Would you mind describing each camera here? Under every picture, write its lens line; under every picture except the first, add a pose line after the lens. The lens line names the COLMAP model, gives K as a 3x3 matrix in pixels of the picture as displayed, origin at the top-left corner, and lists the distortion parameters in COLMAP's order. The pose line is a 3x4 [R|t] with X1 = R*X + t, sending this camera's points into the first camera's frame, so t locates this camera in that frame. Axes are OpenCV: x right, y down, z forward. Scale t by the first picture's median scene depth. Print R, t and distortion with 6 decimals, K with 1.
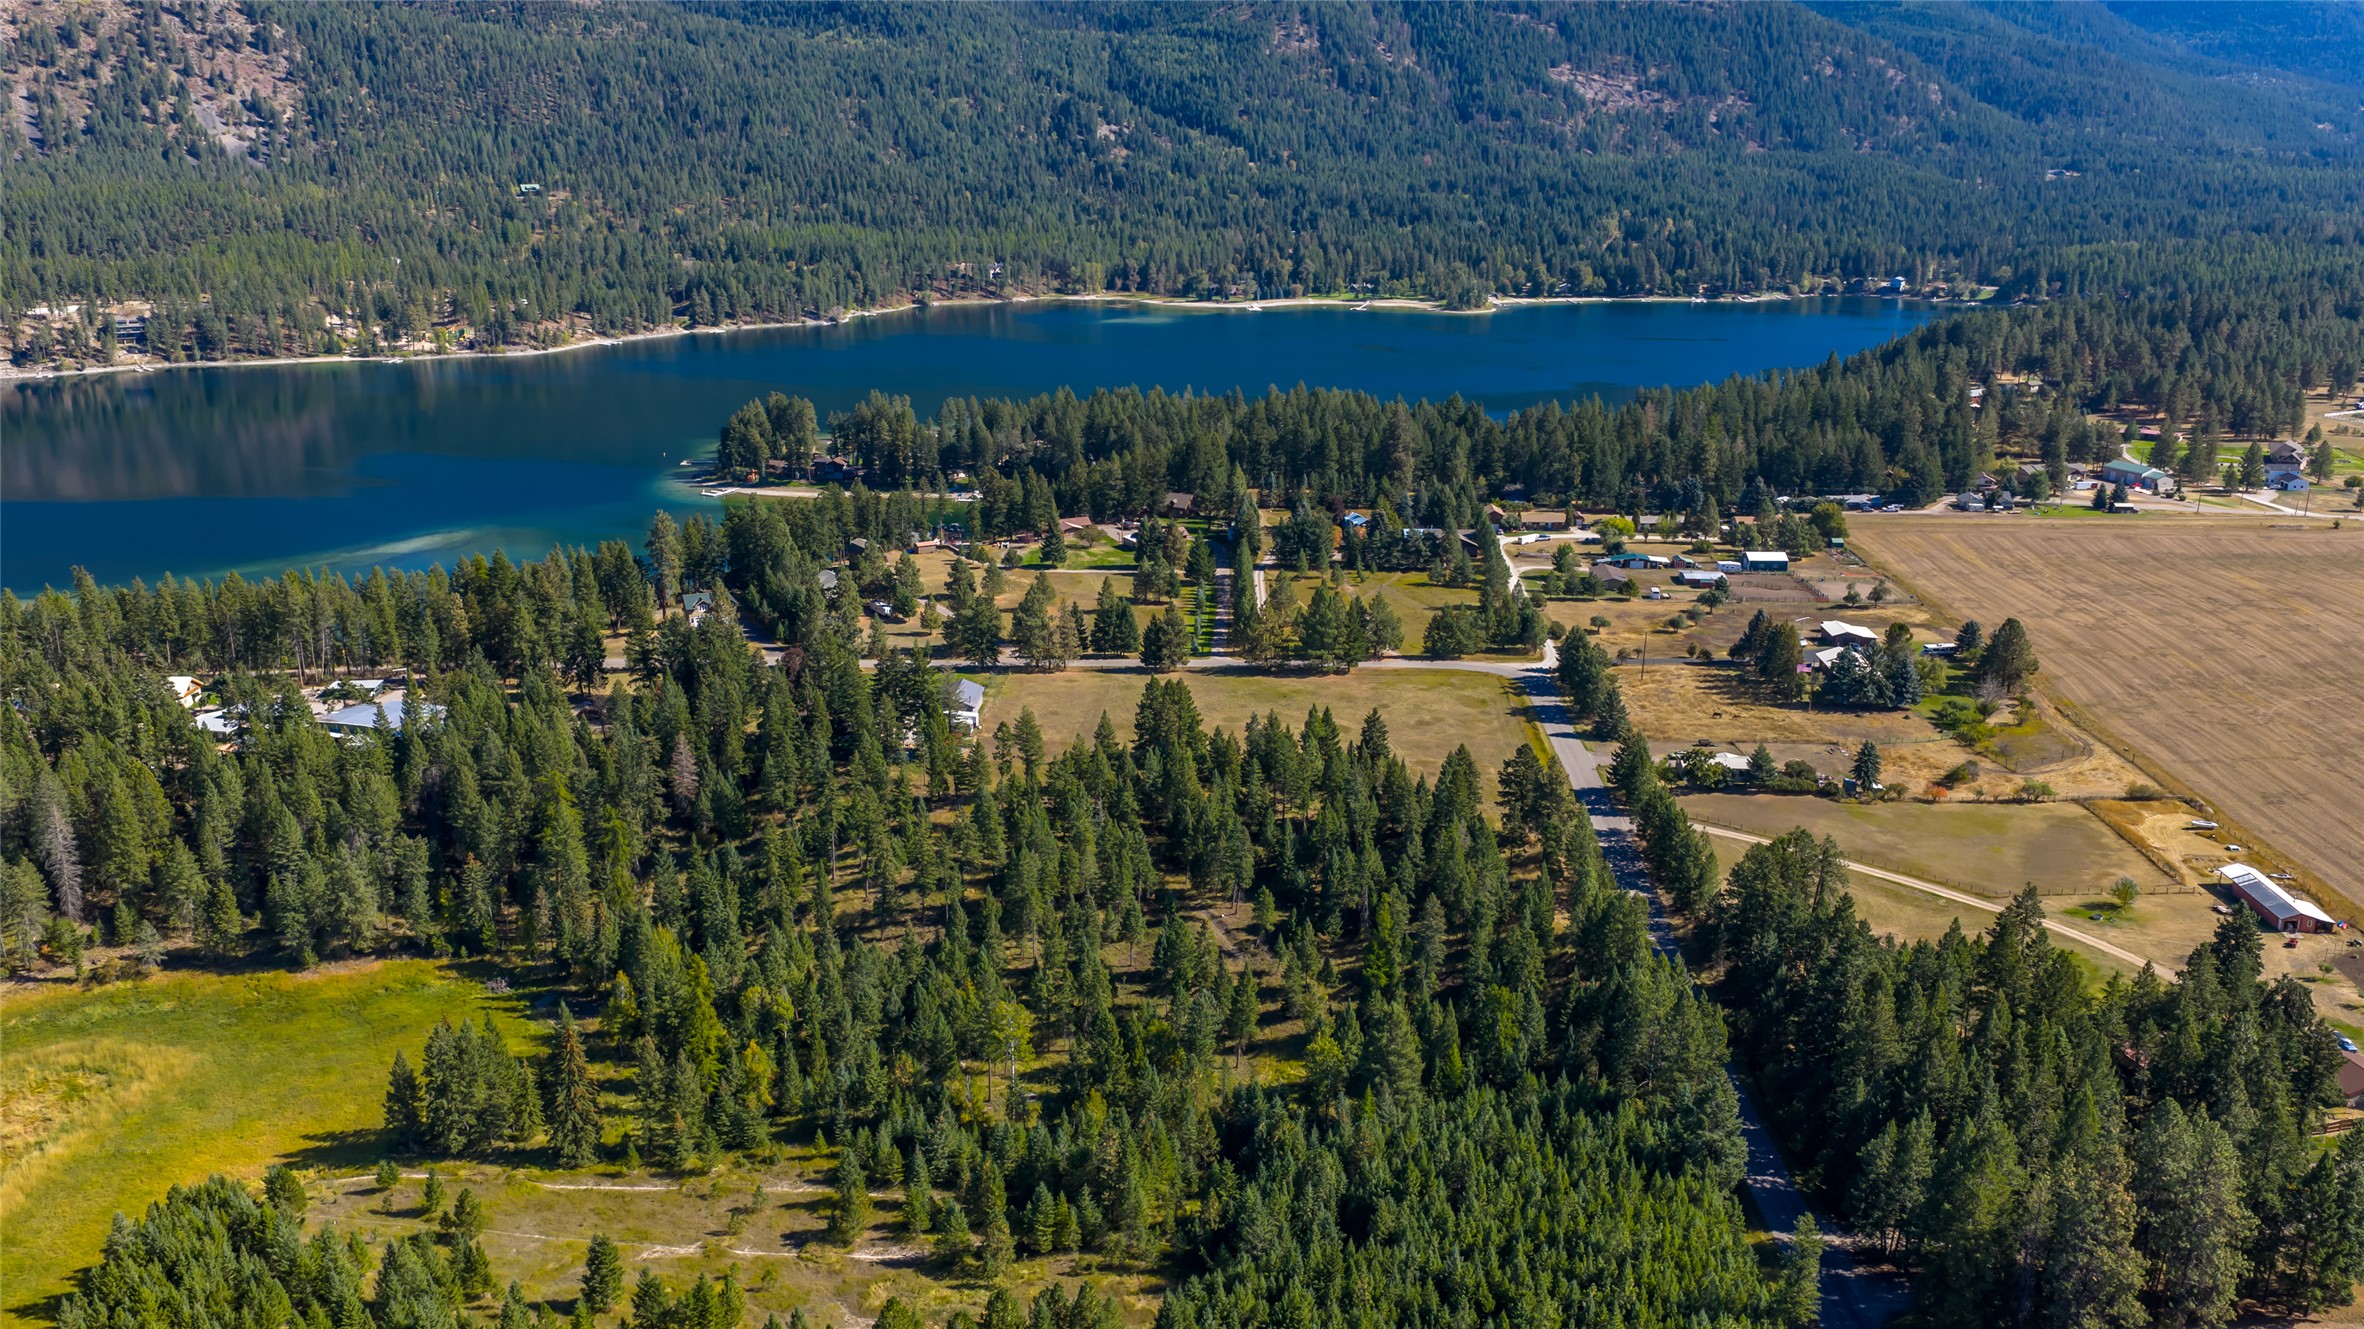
lens RADIAL K [[1957.4, 0, 1184.8], [0, 1957.4, 669.5], [0, 0, 1]] dist [0.025481, -0.052058]
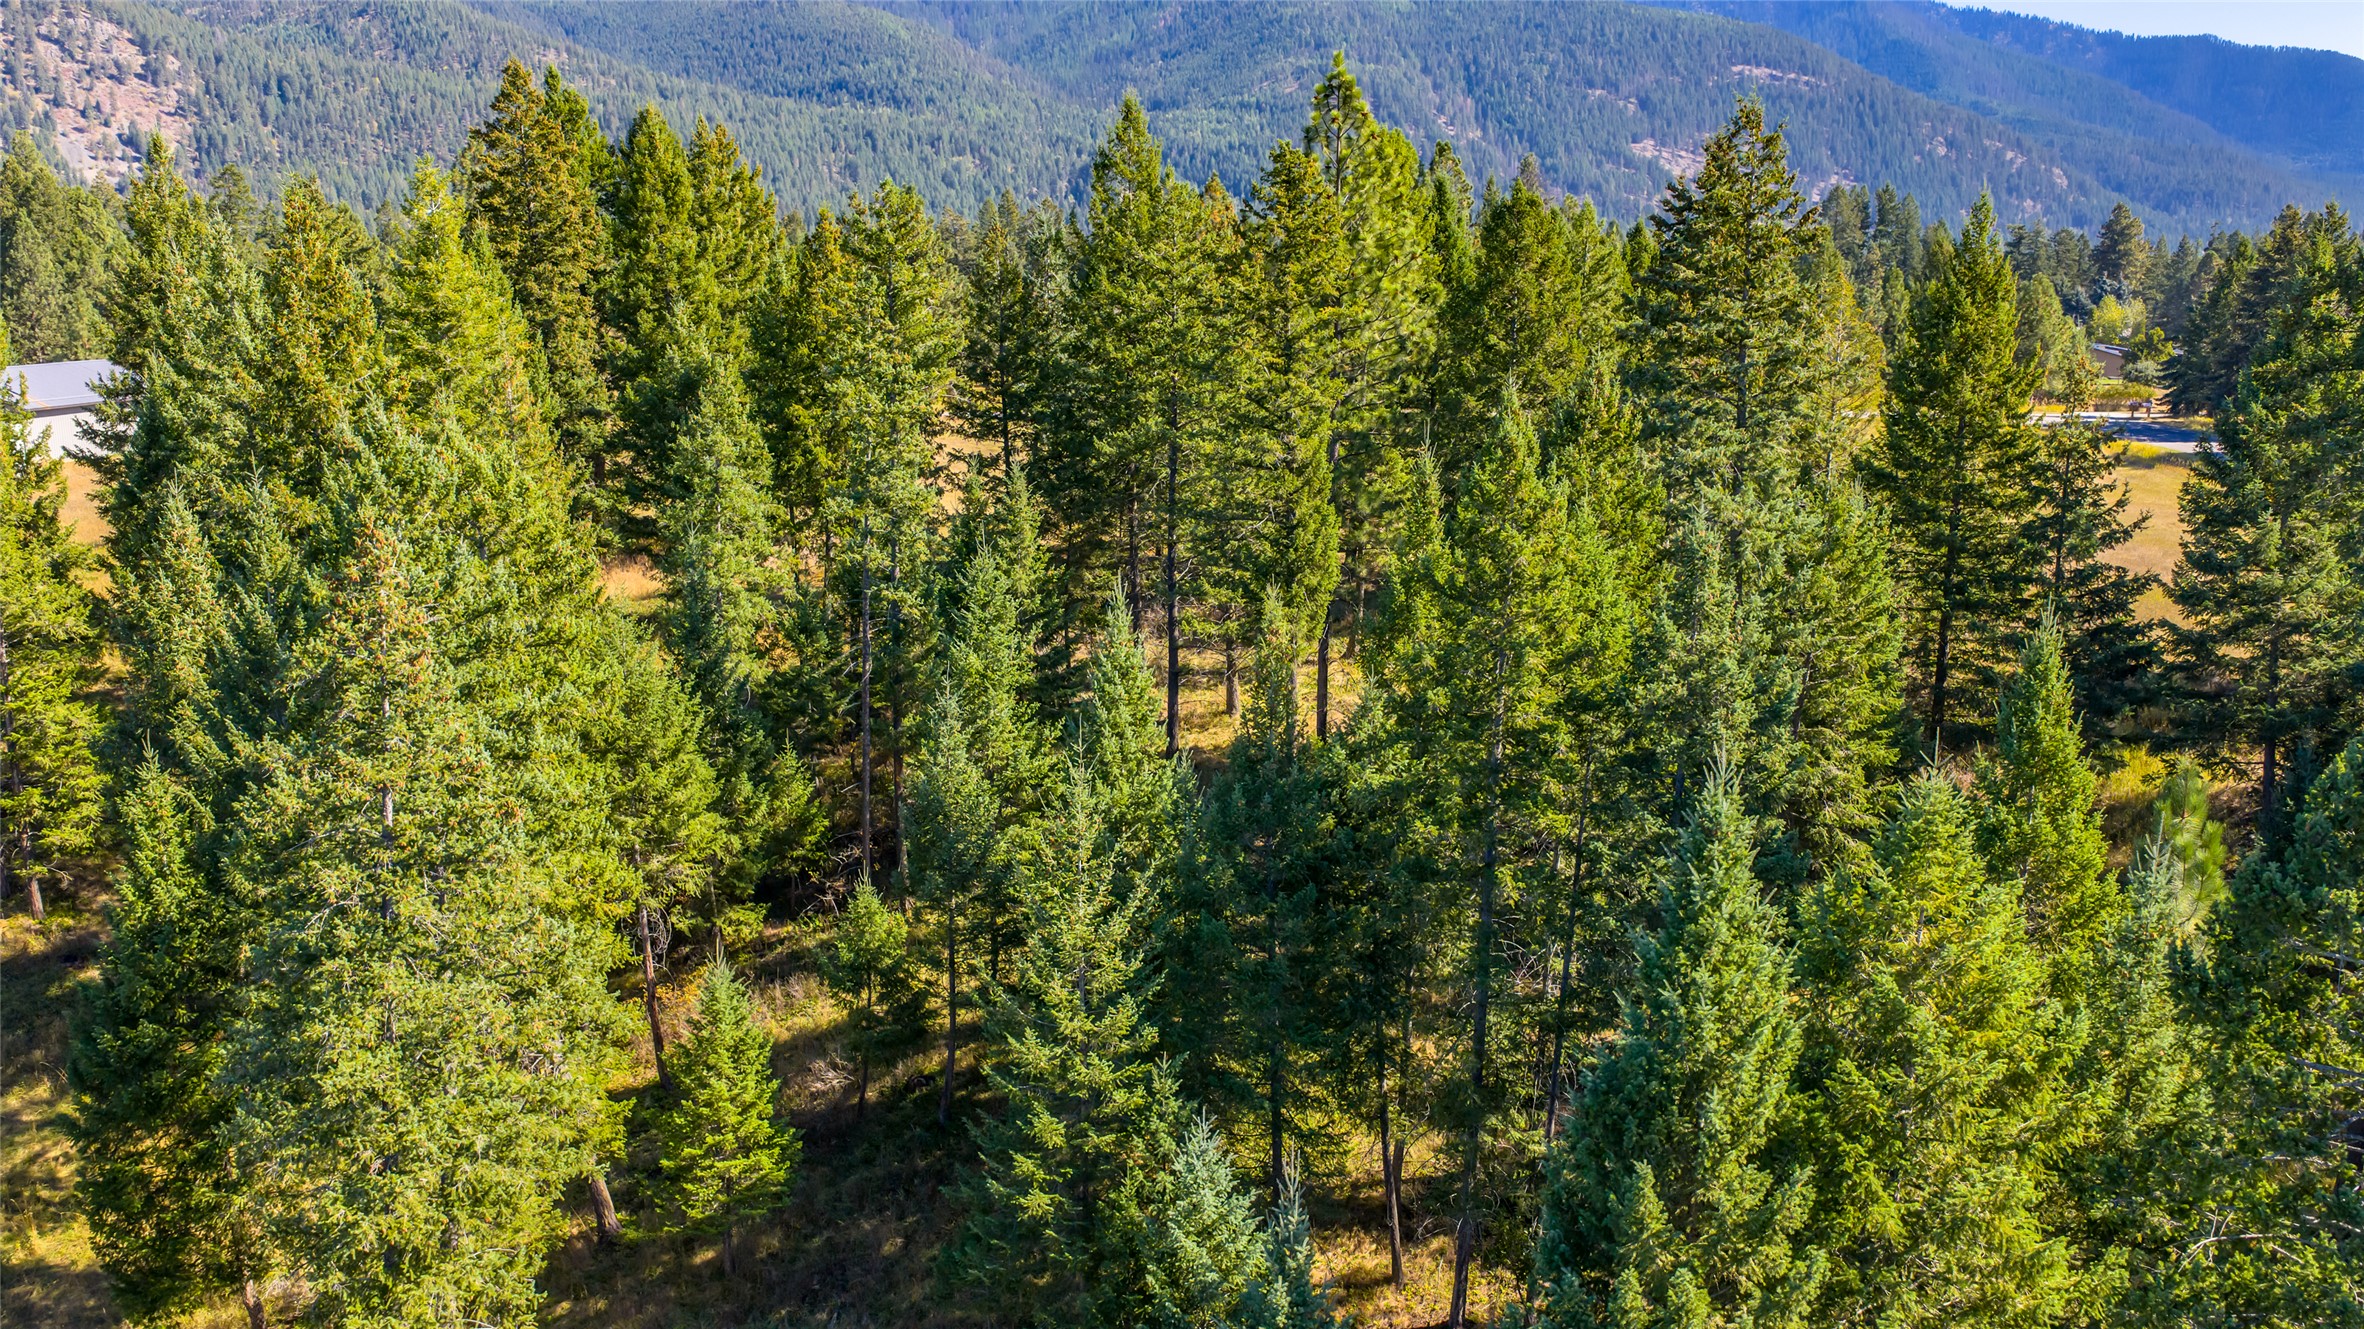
lens RADIAL K [[1957.4, 0, 1184.8], [0, 1957.4, 669.5], [0, 0, 1]] dist [0.025481, -0.052058]
pose [[0.999591, 0.000950, -0.028580, 0.019414], [-0.003451, 0.996152, -0.087578, 0.029036], [0.028386, 0.087640, 0.995748, 0.293855]]
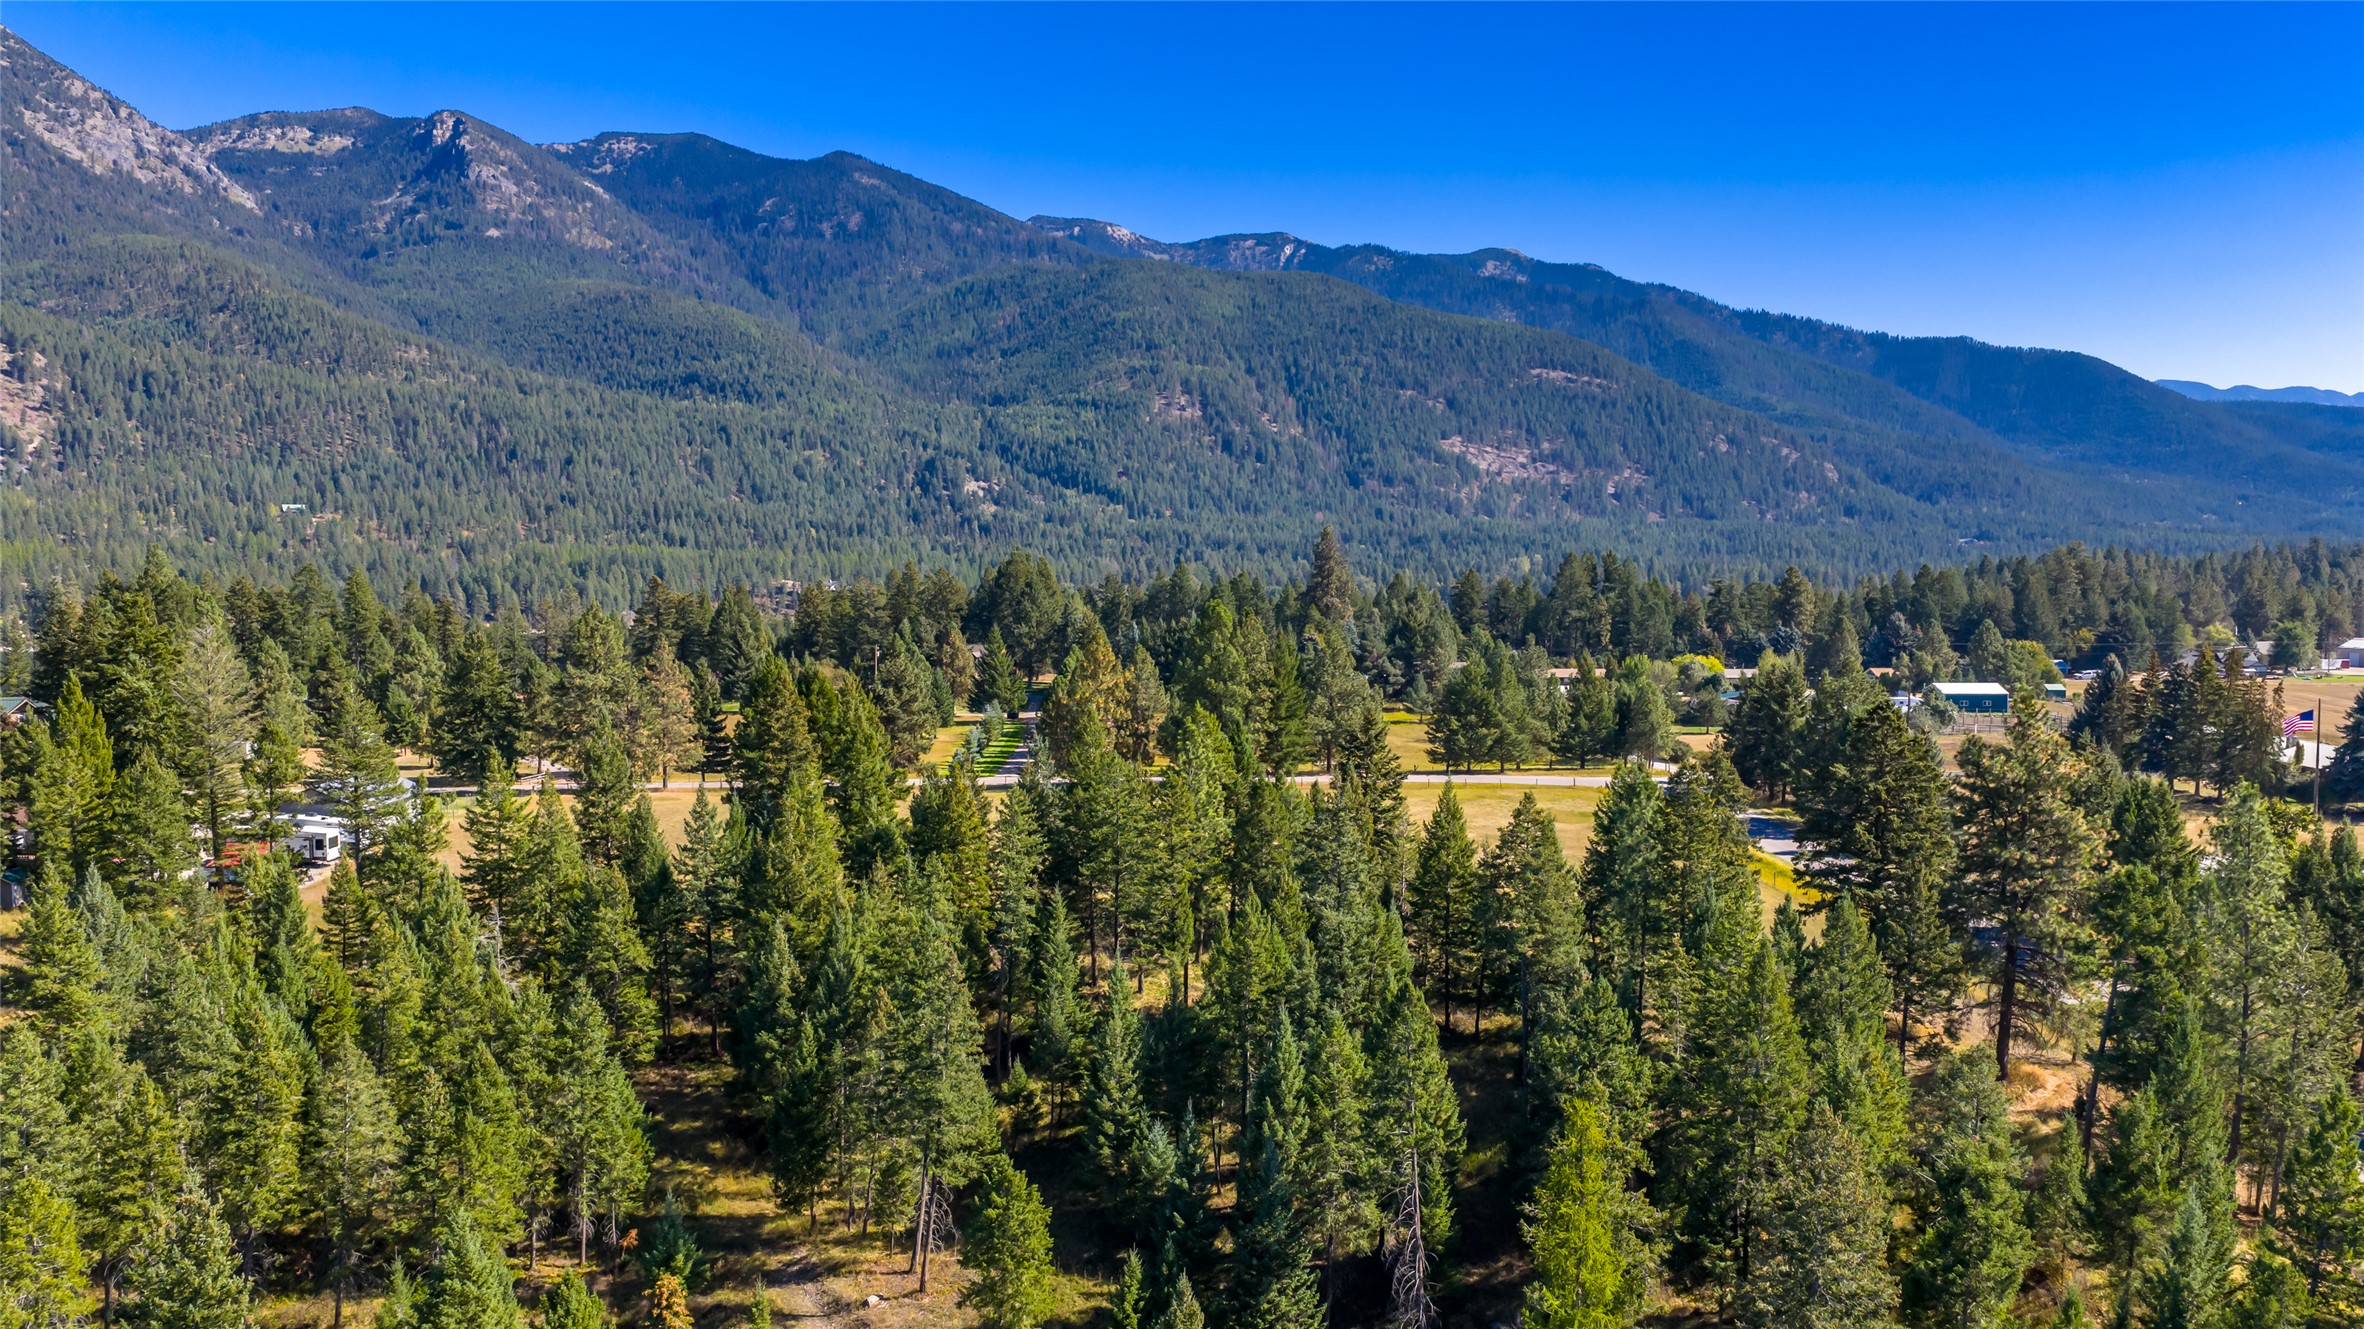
lens RADIAL K [[1952.8, 0, 1183.3], [0, 1952.8, 672.4], [0, 0, 1]] dist [0.034664, -0.067011]
pose [[0.998476, -0.005742, 0.054894, 0.015260], [0.017669, 0.975489, -0.219336, 0.032470], [-0.052289, 0.219972, 0.974104, 0.229813]]
